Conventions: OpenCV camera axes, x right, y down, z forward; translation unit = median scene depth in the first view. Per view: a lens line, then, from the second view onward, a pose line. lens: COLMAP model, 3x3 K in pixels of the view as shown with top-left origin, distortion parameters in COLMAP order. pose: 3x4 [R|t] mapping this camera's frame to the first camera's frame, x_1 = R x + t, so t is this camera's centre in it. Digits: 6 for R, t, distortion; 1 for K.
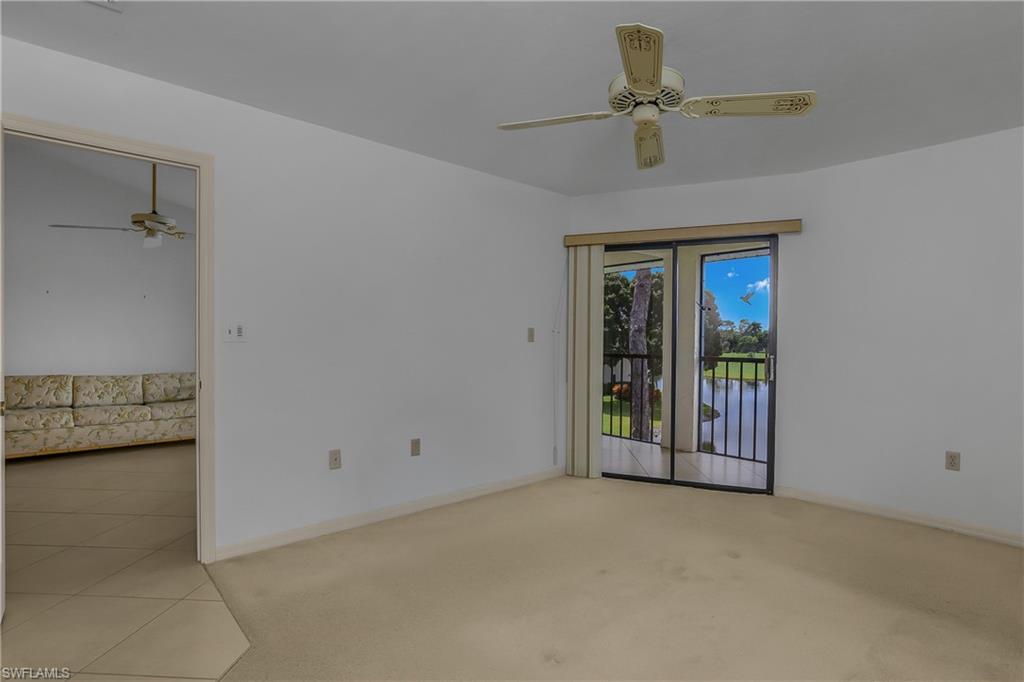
lens RADIAL K [[517.7, 0, 512.0], [0, 517.7, 341.0], [0, 0, 1]] dist [-0.003016, 0.002158]
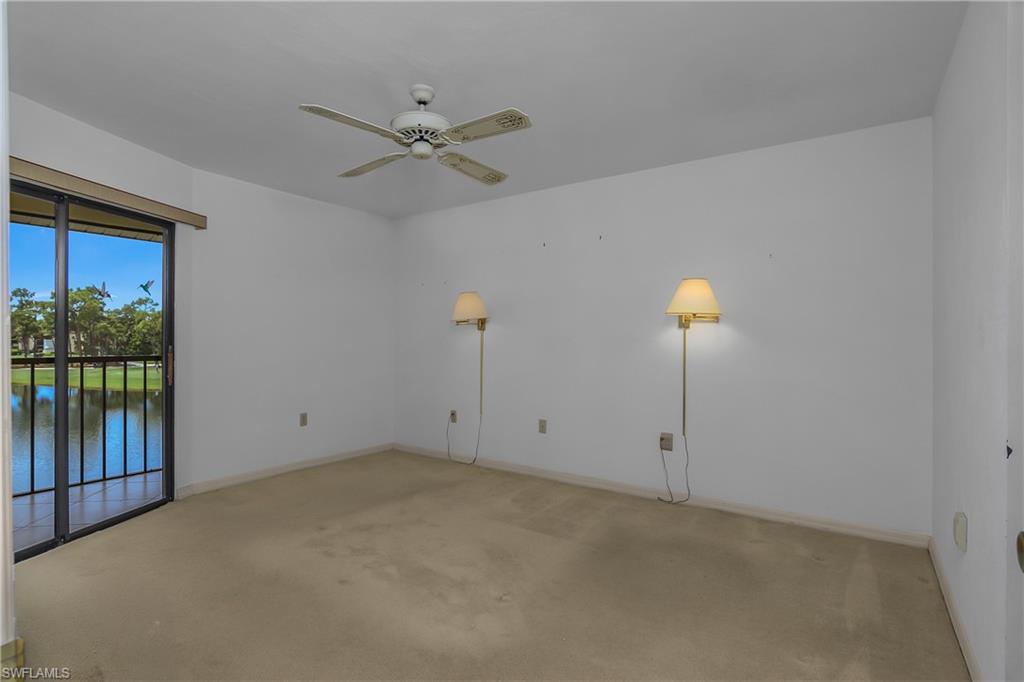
lens RADIAL K [[517.7, 0, 512.0], [0, 517.7, 341.0], [0, 0, 1]] dist [-0.003016, 0.002158]
pose [[-0.237832, -0.011718, 0.971236, -0.544141], [0.001121, 0.999923, 0.012339, -0.002453], [-0.971306, 0.004024, -0.237801, 0.622159]]
